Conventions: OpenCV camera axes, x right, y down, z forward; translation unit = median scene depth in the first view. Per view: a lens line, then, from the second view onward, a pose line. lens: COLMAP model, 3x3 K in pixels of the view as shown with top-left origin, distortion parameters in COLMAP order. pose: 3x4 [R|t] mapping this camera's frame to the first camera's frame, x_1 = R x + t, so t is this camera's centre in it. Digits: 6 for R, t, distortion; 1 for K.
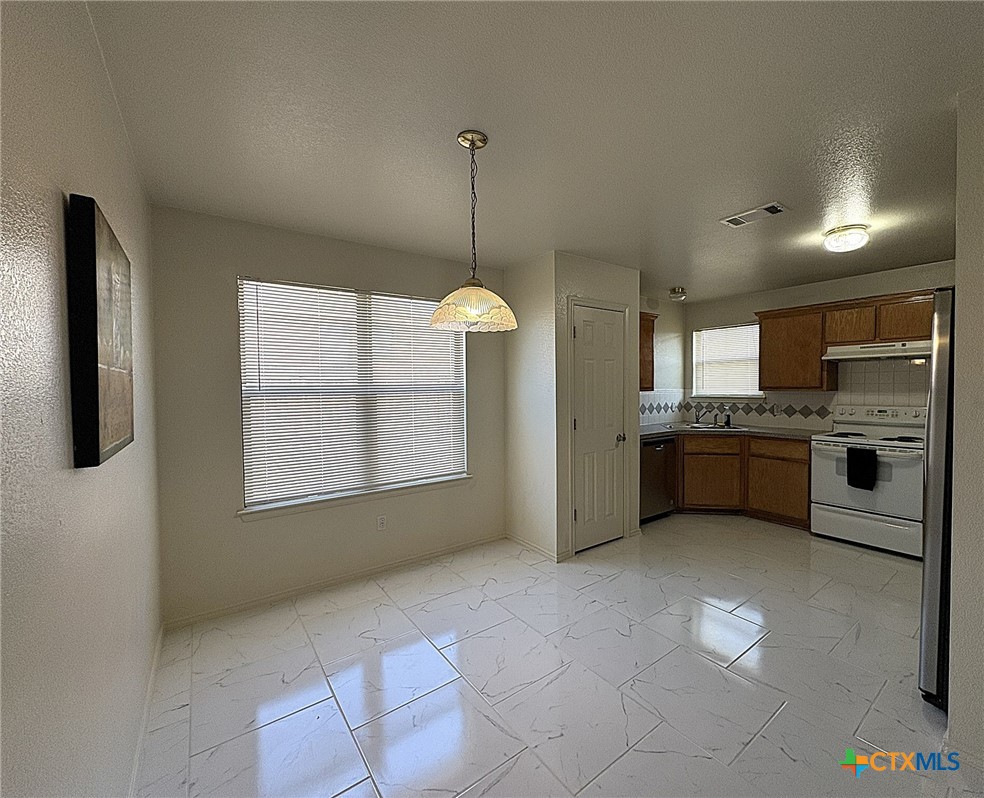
lens RADIAL K [[421.7, 0, 514.4], [0, 421.7, 397.1], [0, 0, 1]] dist [-0.000762, -0.000160]
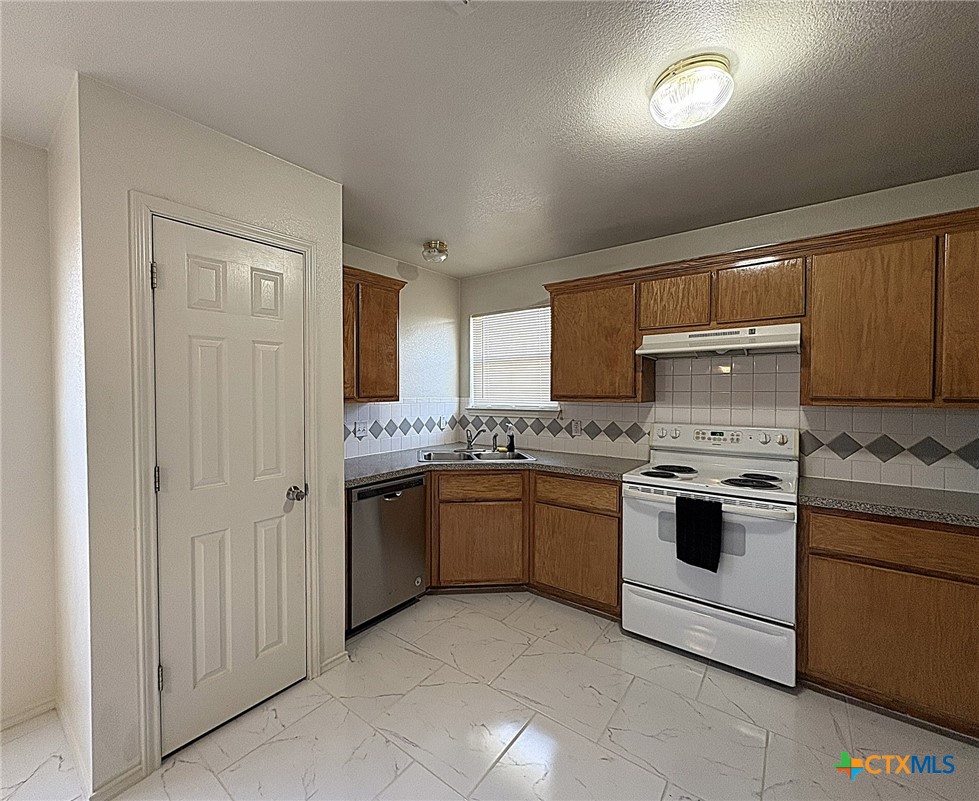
lens RADIAL K [[432.8, 0, 419.1], [0, 432.8, 398.7], [0, 0, 1]] dist [-0.000704, 0.000042]
pose [[0.981789, 0.002595, 0.189957, 0.275375], [-0.000789, 0.999954, -0.009583, -0.013636], [-0.189973, 0.009259, 0.981746, 0.409581]]
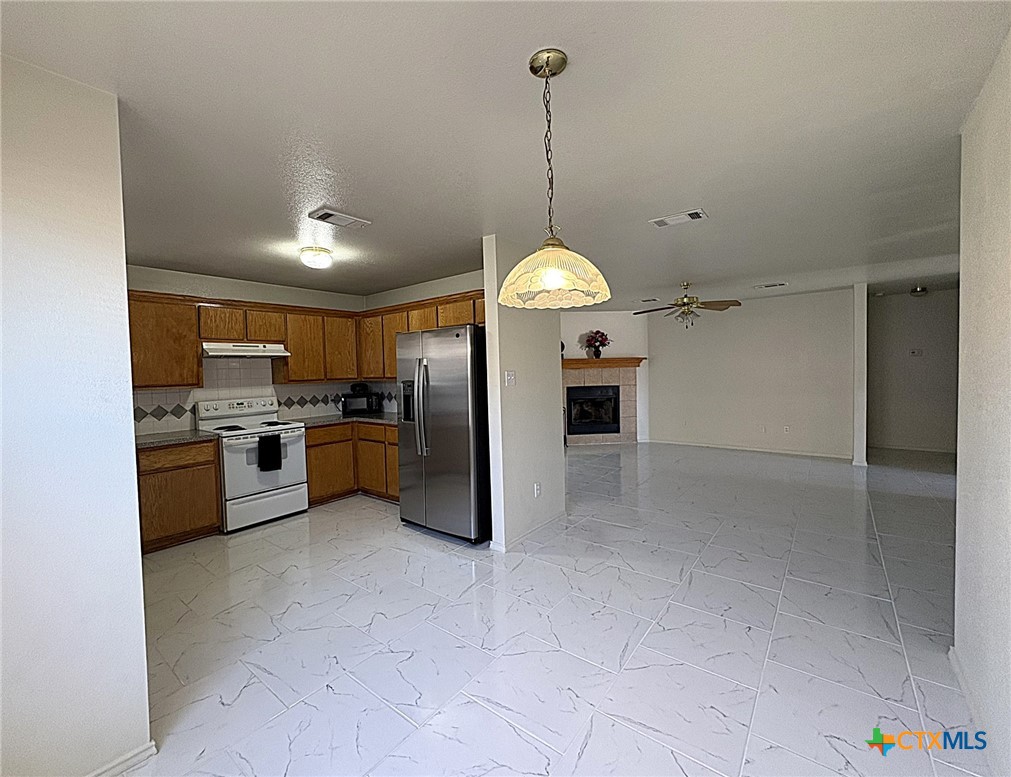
lens RADIAL K [[420.3, 0, 498.6], [0, 420.3, 384.2], [0, 0, 1]] dist [0.000036, 0.000007]
pose [[-0.249443, -0.016915, 0.968242, -0.373452], [0.057670, 0.997813, 0.032288, -0.014255], [-0.966671, 0.063893, -0.247922, 0.592813]]
